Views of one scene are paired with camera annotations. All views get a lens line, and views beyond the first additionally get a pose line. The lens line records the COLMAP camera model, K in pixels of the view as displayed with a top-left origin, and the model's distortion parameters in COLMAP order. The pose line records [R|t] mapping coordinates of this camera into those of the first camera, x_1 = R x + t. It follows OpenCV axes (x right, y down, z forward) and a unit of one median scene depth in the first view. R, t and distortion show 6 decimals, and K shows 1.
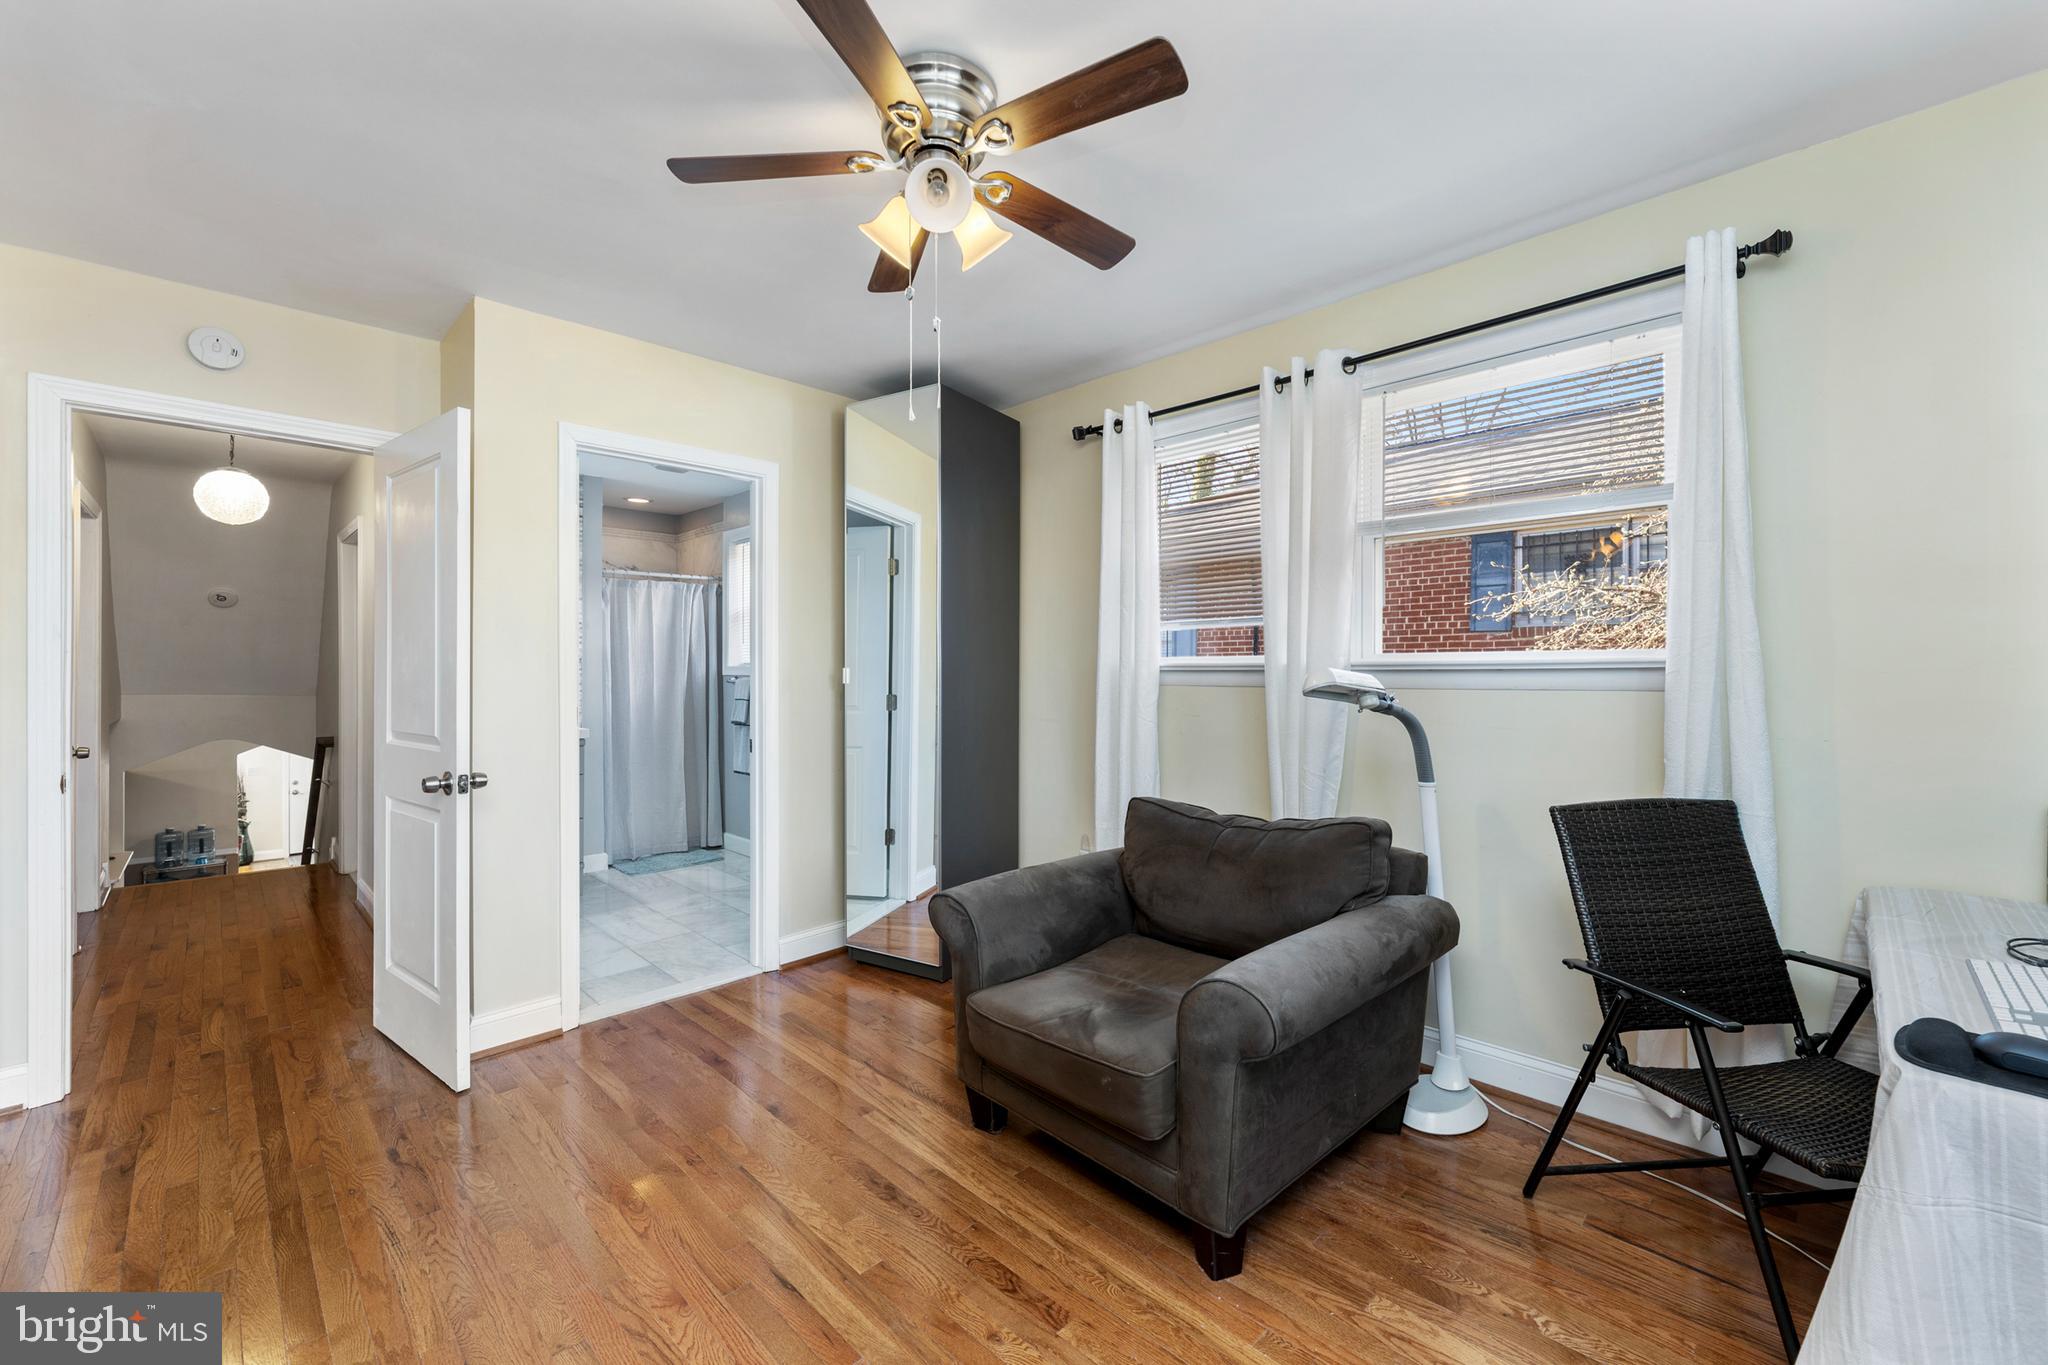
lens RADIAL K [[822.9, 0, 1013.2], [0, 822.9, 680.4], [0, 0, 1]] dist [0.000652, 0.000024]
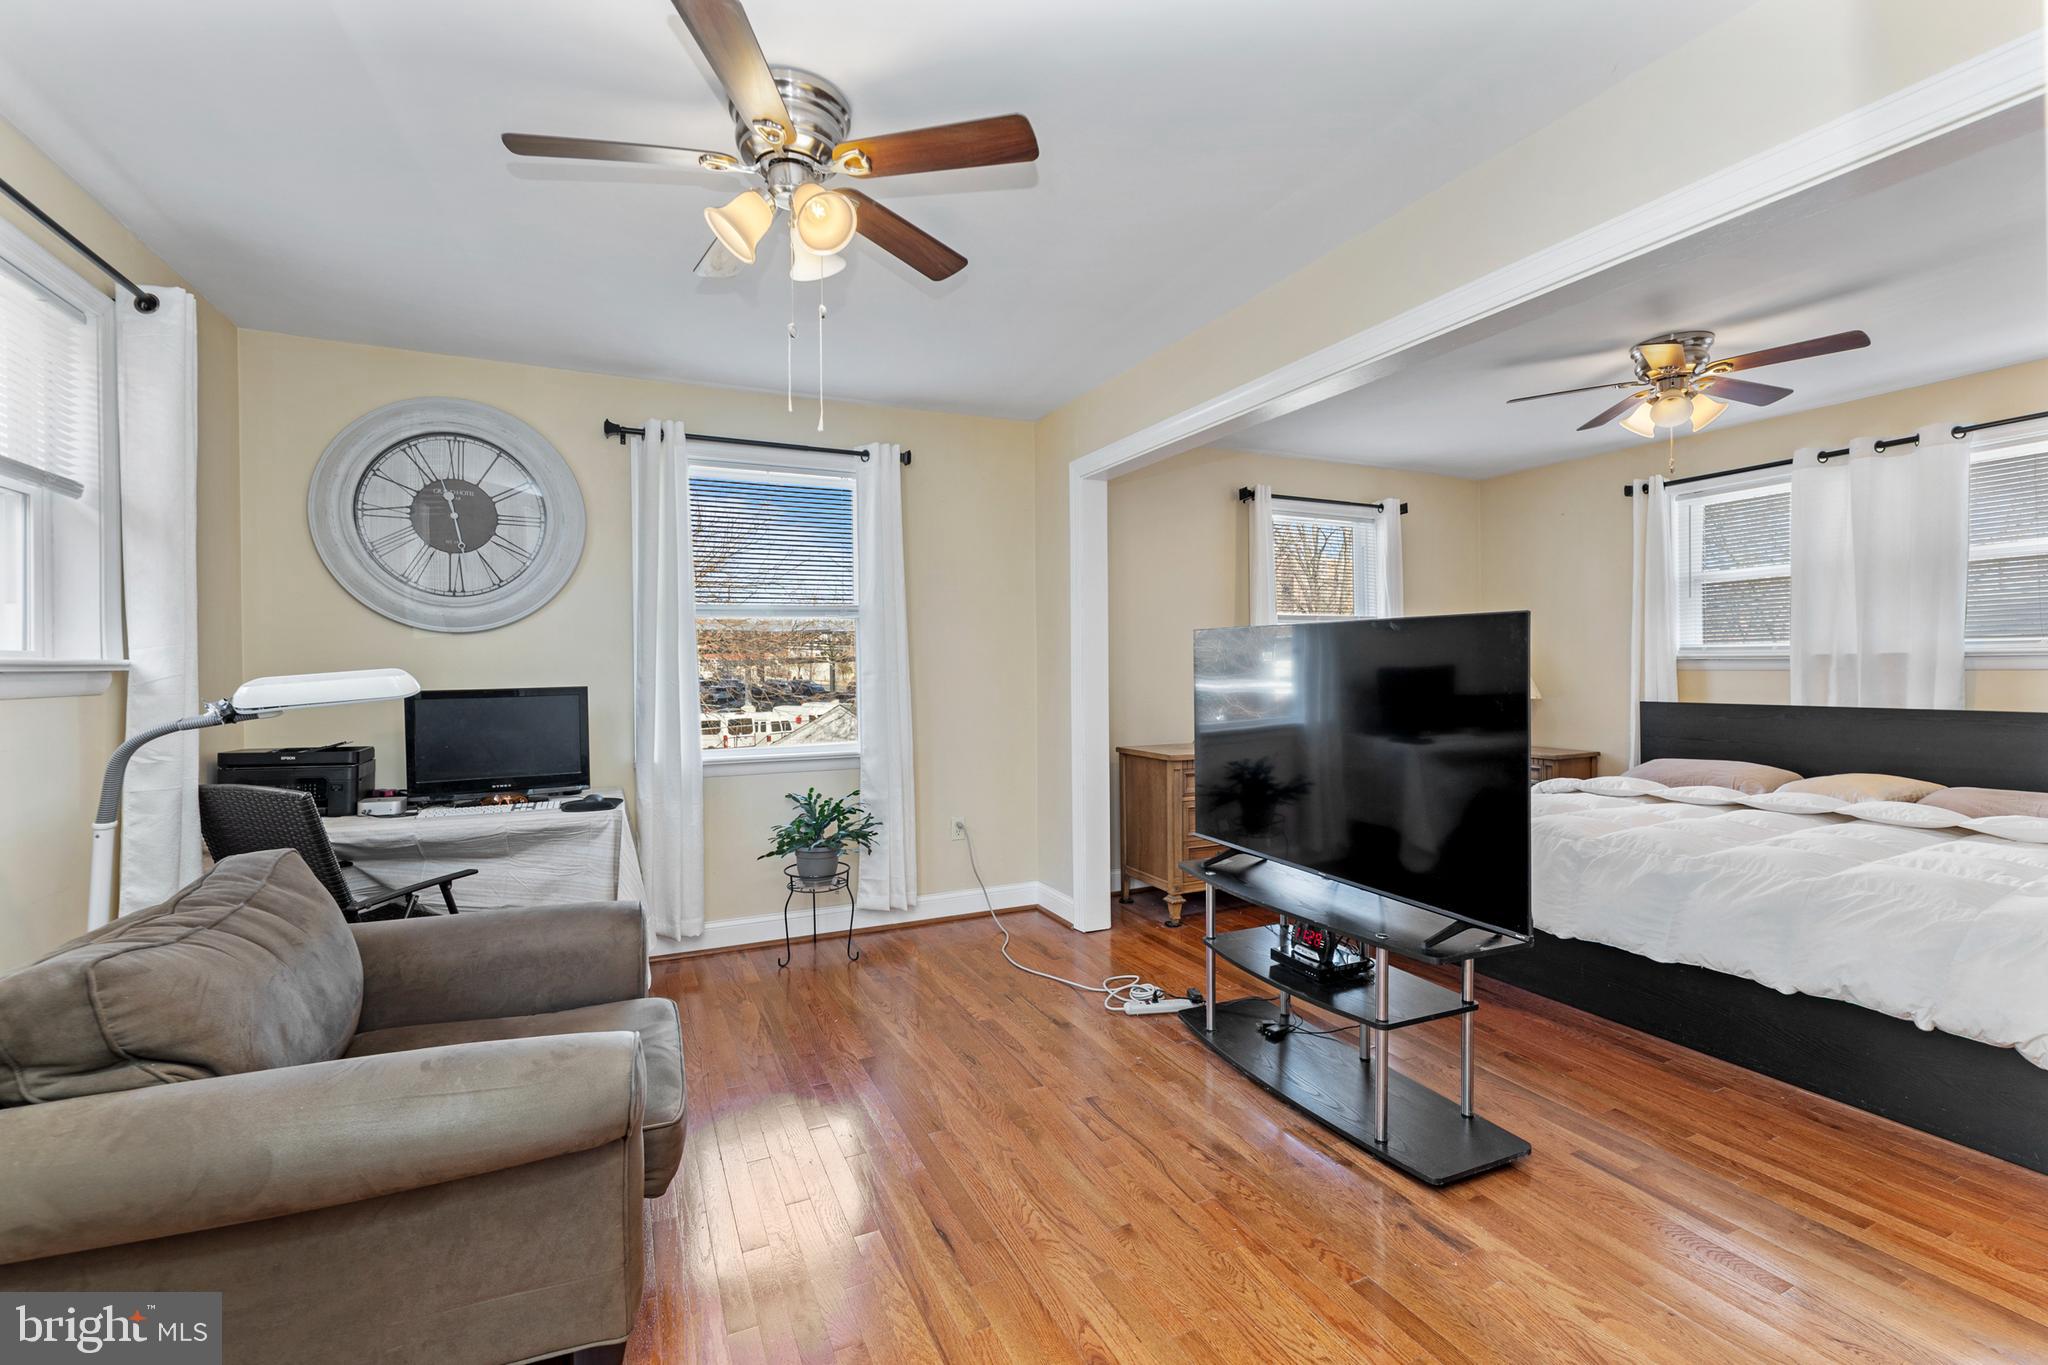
lens RADIAL K [[870.3, 0, 1016.1], [0, 870.3, 670.7], [0, 0, 1]] dist [-0.001720, 0.000365]
pose [[-0.941850, 0.006263, 0.335975, -0.641228], [0.009651, 0.999918, 0.008415, -0.014601], [-0.335895, 0.011169, -0.941833, 1.733478]]
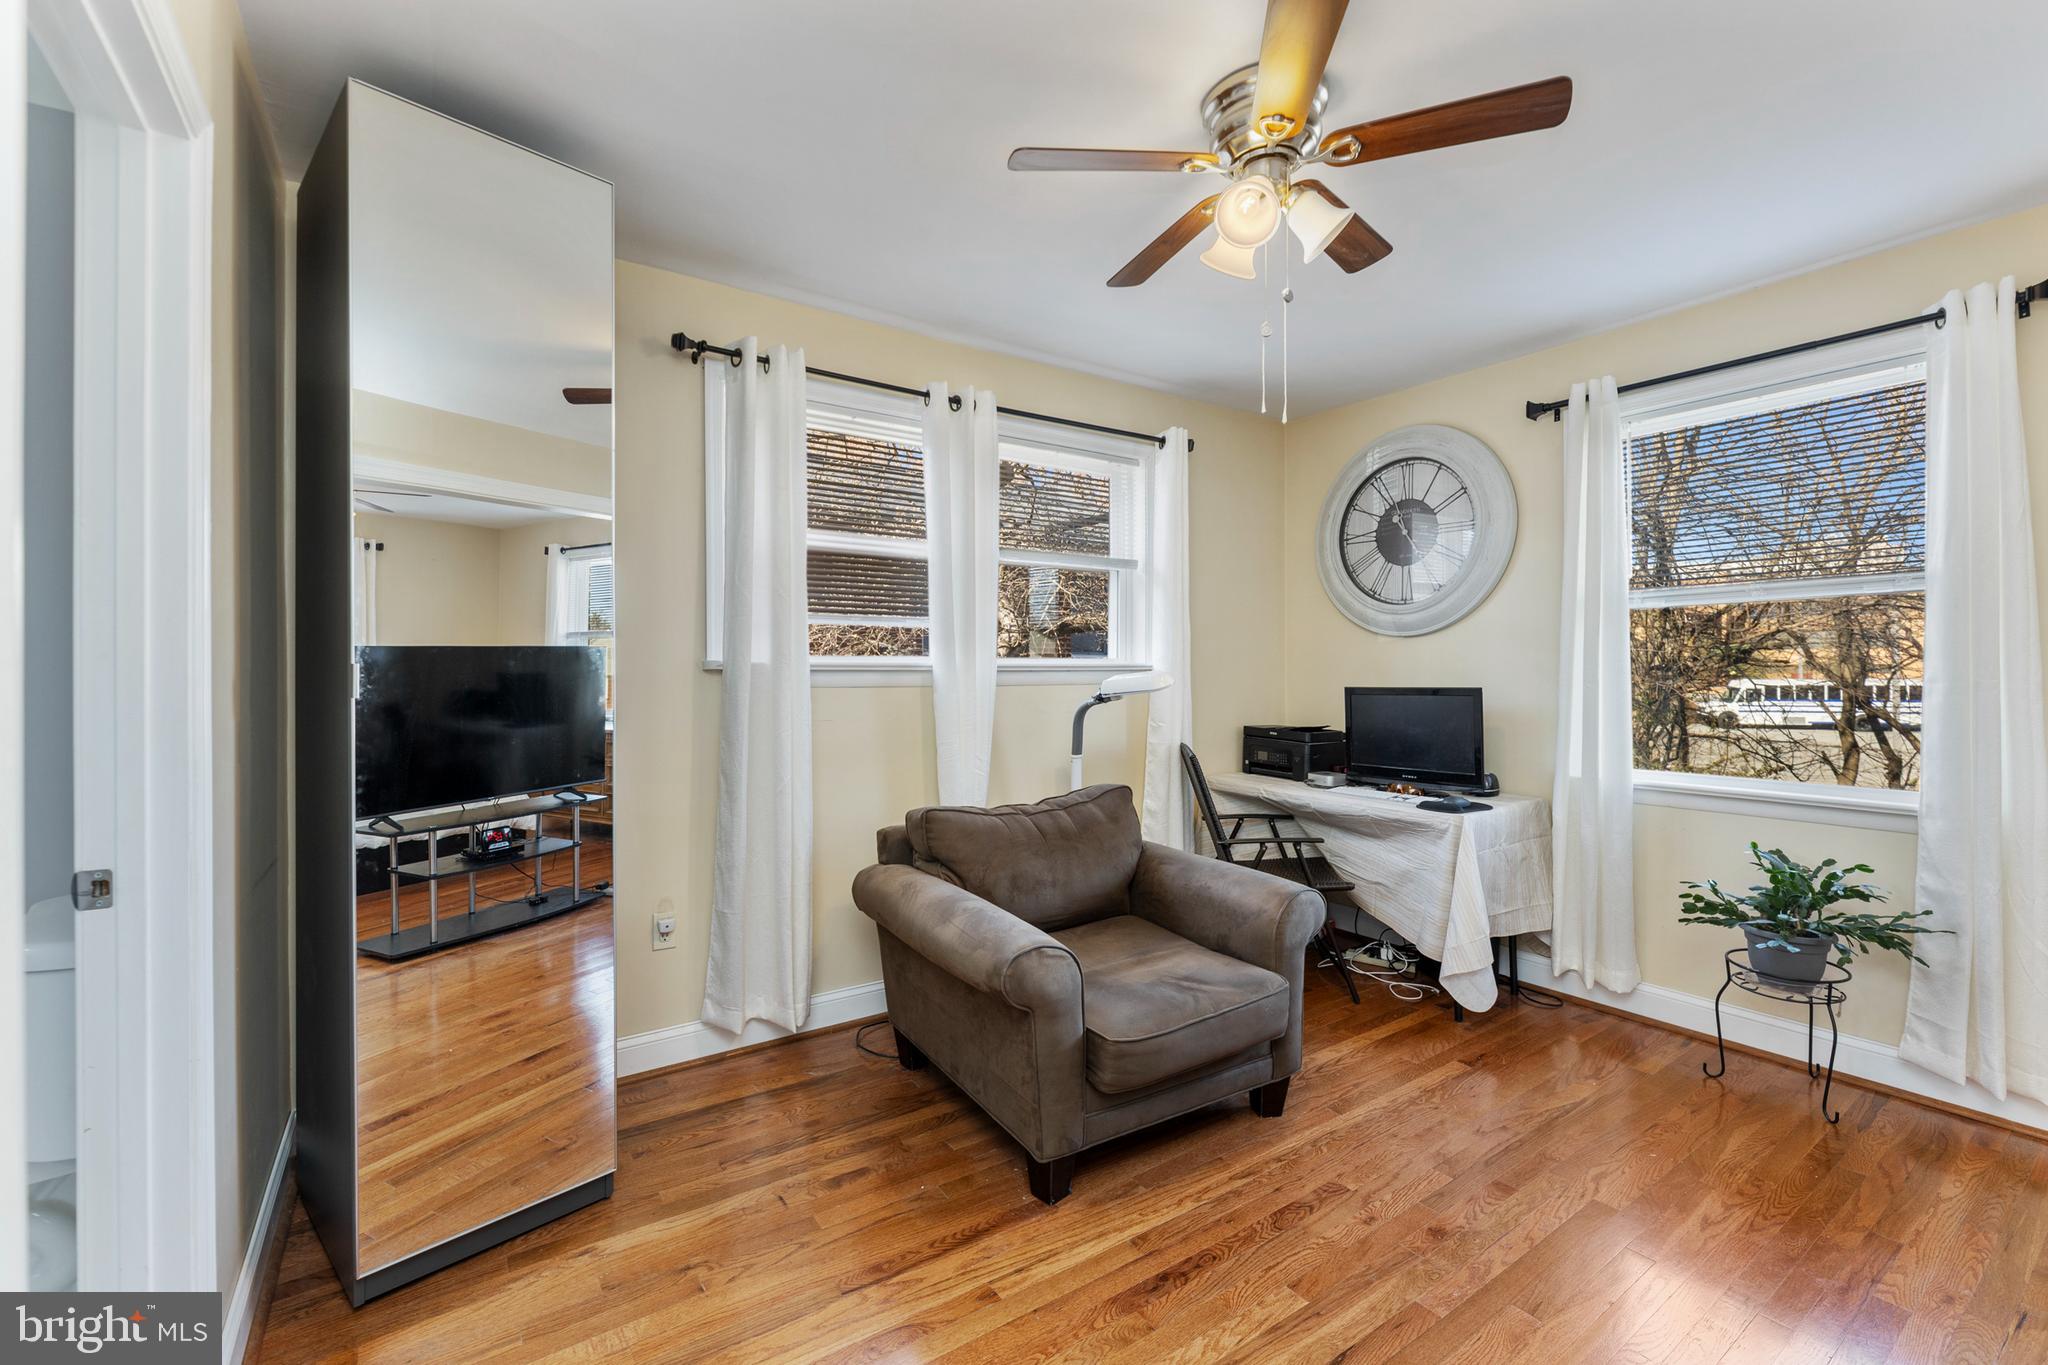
lens RADIAL K [[870.3, 0, 1012.1], [0, 870.3, 678.4], [0, 0, 1]] dist [-0.001720, 0.000365]
pose [[0.183022, -0.009161, 0.983066, -1.073894], [0.007041, 0.999943, 0.008007, -0.014796], [-0.983084, 0.005456, 0.183076, 0.997081]]
